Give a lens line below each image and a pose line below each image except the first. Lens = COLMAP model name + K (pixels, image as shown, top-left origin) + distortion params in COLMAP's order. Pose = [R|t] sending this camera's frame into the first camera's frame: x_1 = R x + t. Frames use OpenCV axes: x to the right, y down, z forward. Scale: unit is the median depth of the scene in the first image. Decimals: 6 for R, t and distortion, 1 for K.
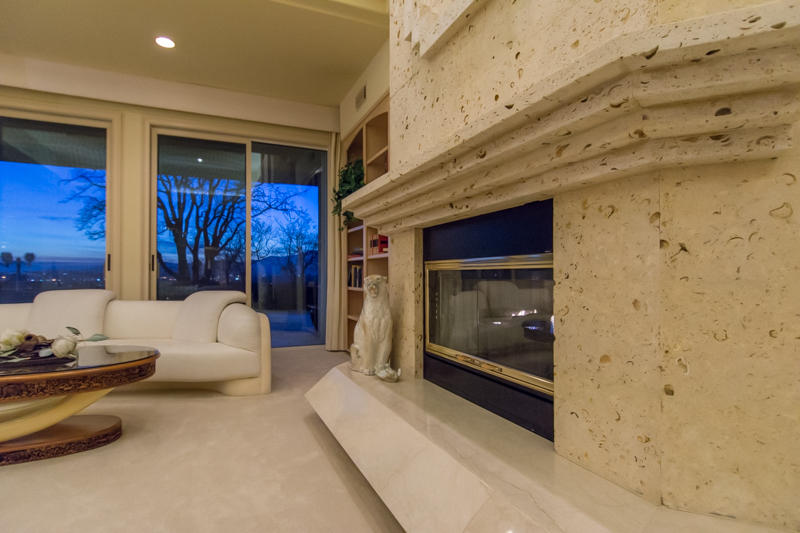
lens RADIAL K [[423.8, 0, 392.7], [0, 423.8, 267.3], [0, 0, 1]] dist [-0.001991, -0.000501]
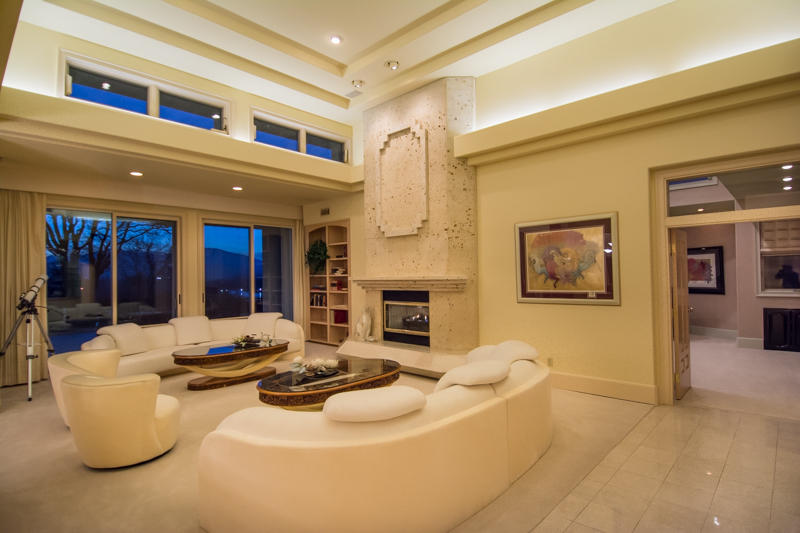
lens RADIAL K [[410.2, 0, 405.6], [0, 410.2, 267.8], [0, 0, 1]] dist [0.032801, -0.039420]
pose [[0.908336, -0.006466, 0.418192, -0.573148], [0.005996, 0.999979, 0.002438, -0.146349], [-0.418199, 0.000293, 0.908355, -0.979733]]
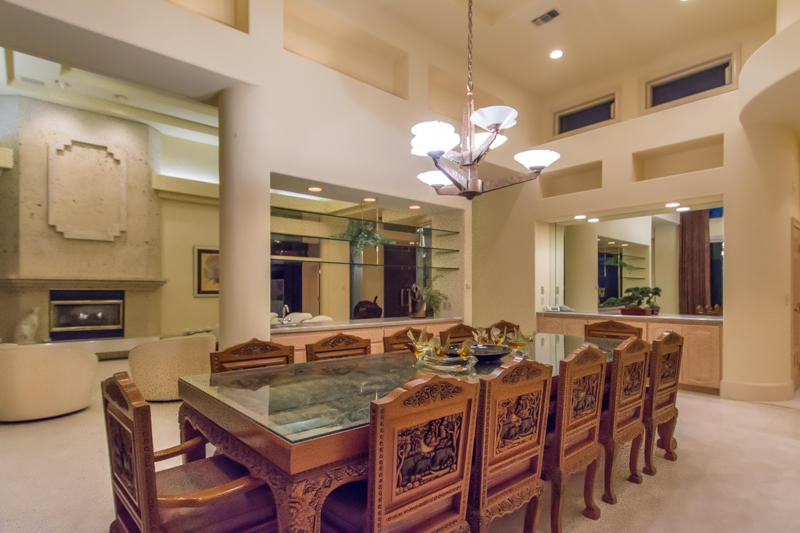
lens RADIAL K [[422.8, 0, 403.5], [0, 422.8, 289.0], [0, 0, 1]] dist [0.001985, 0.000323]
pose [[-0.320745, 0.006673, 0.947142, -2.033386], [-0.021354, 0.999670, -0.014274, -0.061544], [-0.946925, -0.024803, -0.320496, -0.222887]]
